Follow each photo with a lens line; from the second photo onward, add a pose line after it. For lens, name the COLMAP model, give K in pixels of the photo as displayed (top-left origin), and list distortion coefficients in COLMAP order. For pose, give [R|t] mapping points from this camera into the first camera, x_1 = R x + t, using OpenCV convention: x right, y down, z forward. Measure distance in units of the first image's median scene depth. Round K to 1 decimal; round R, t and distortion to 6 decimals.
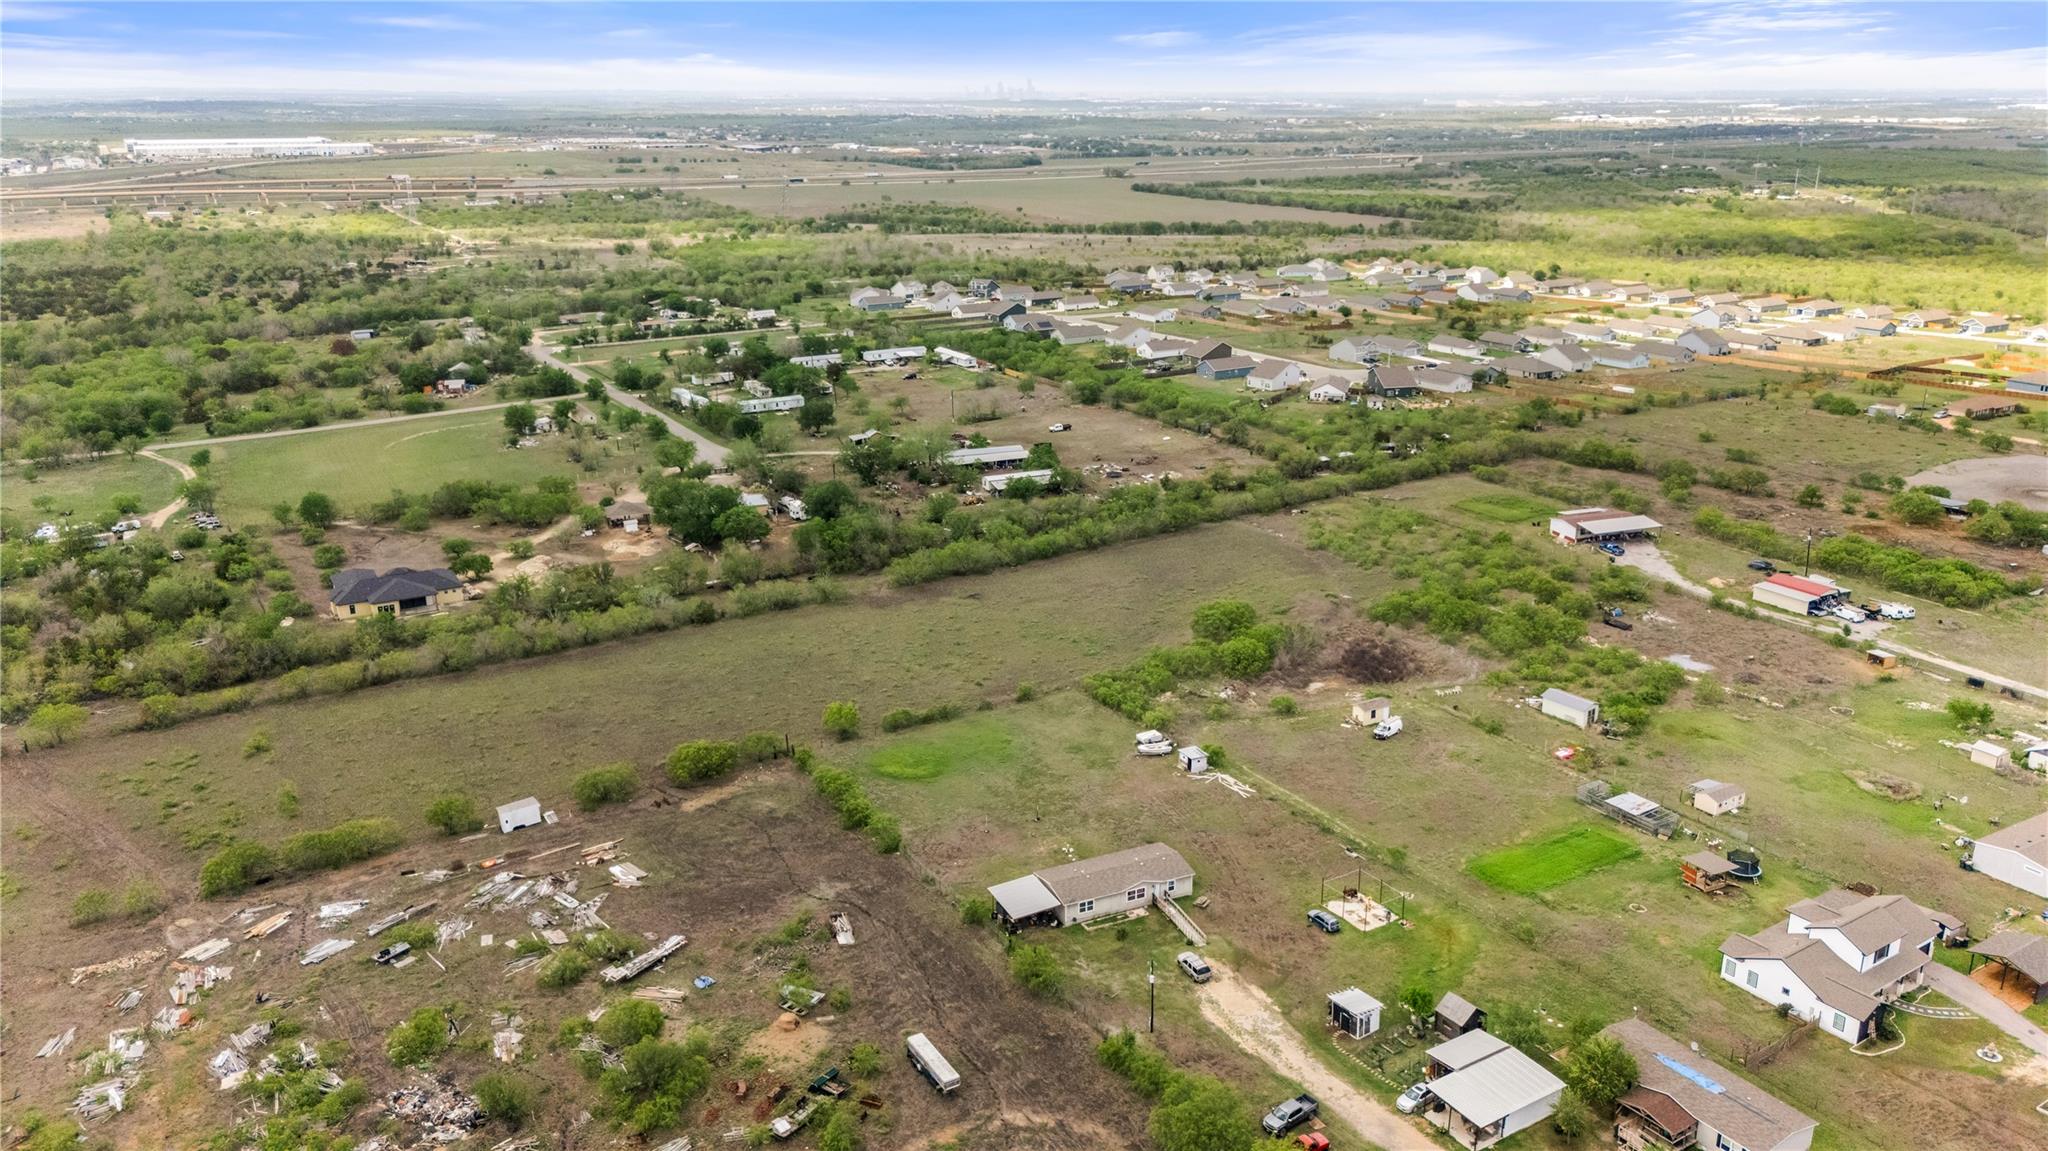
lens RADIAL K [[1510.9, 0, 1024.7], [0, 1510.9, 578.4], [0, 0, 1]] dist [0.059881, -0.061972]
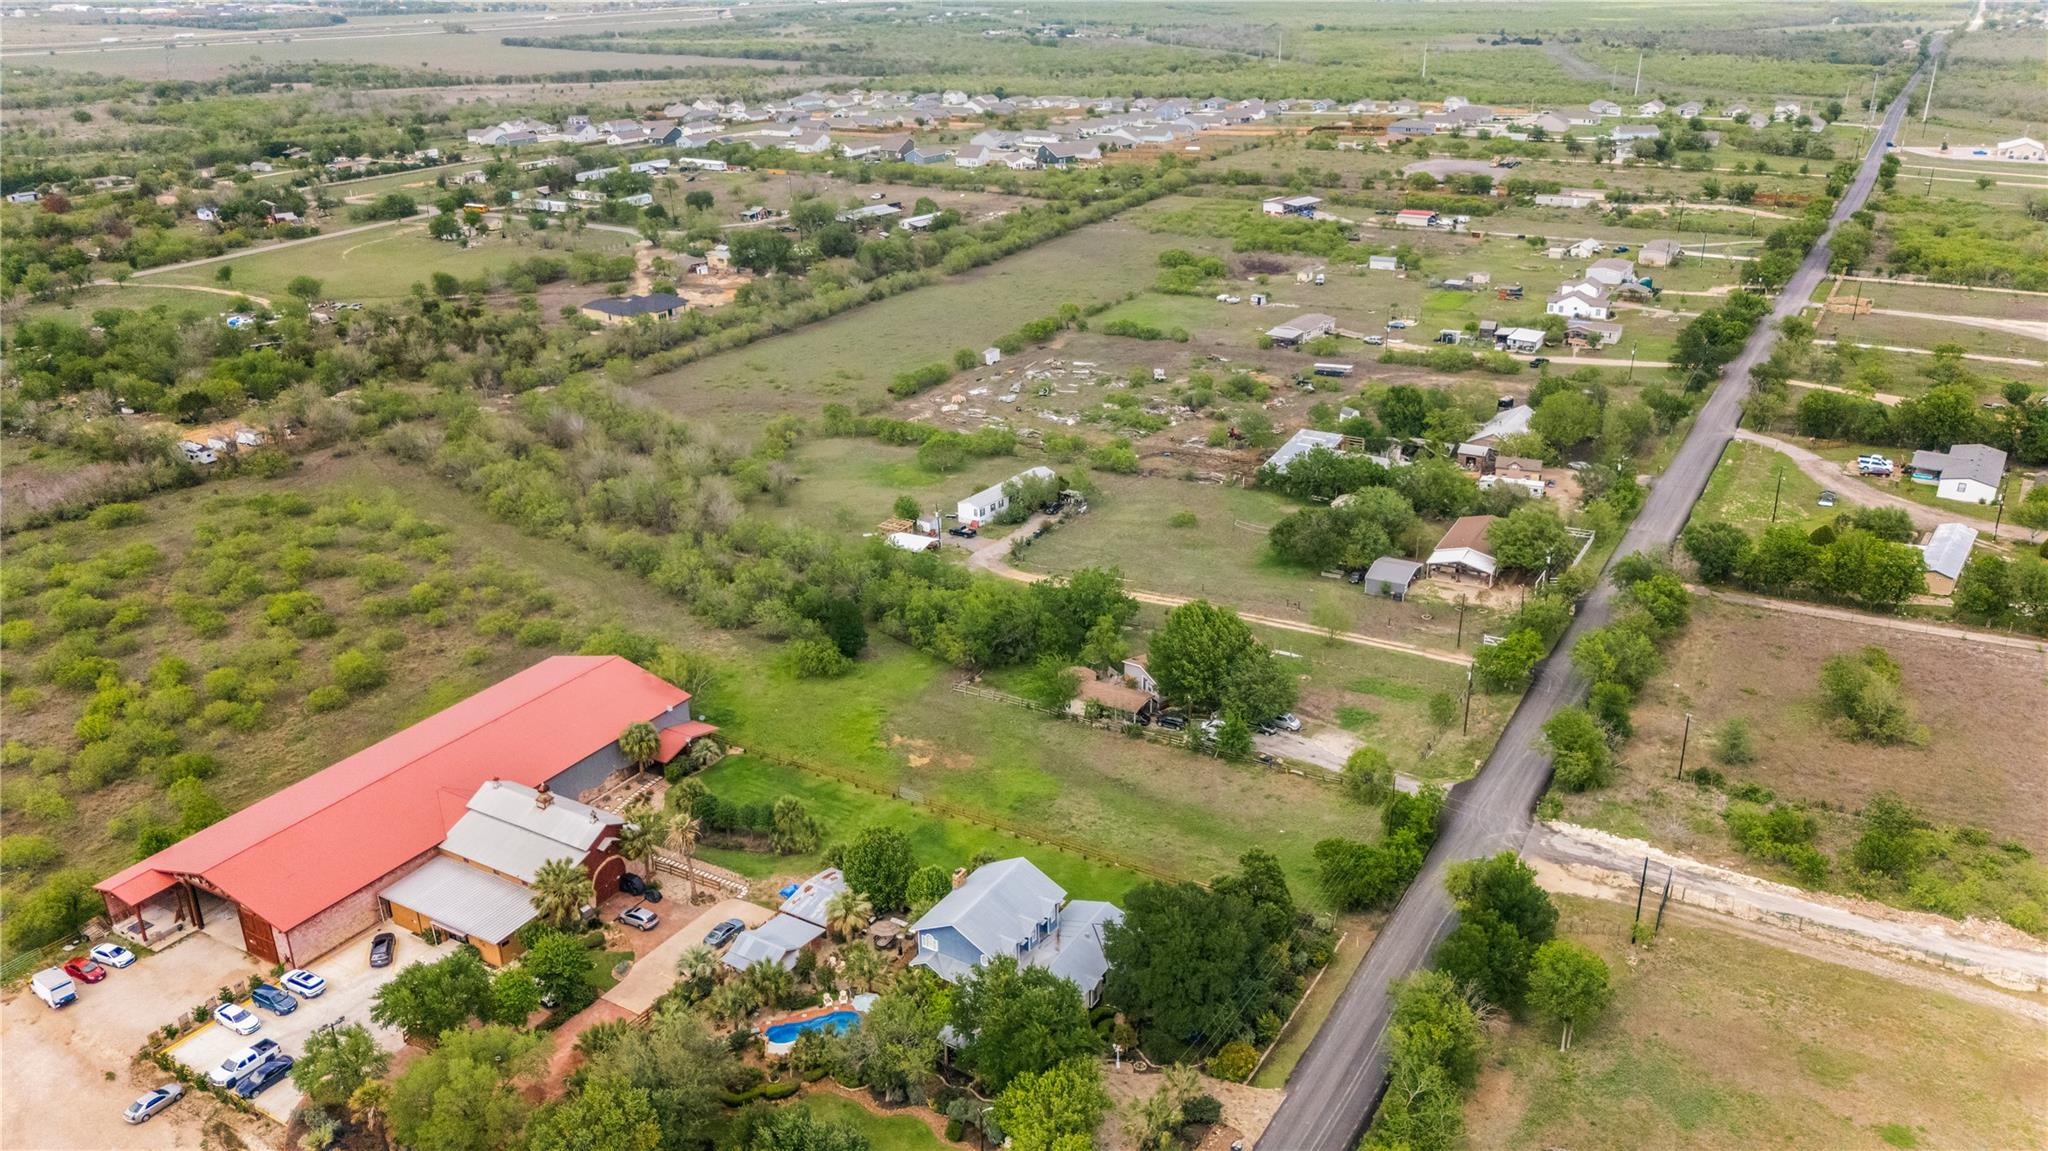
lens RADIAL K [[1510.9, 0, 1016.9], [0, 1510.9, 577.7], [0, 0, 1]] dist [0.059881, -0.061972]
pose [[0.876787, -0.187561, 0.442793, -0.501721], [0.150500, 0.981570, 0.117769, 0.089777], [-0.456721, -0.036618, 0.888856, -0.277070]]
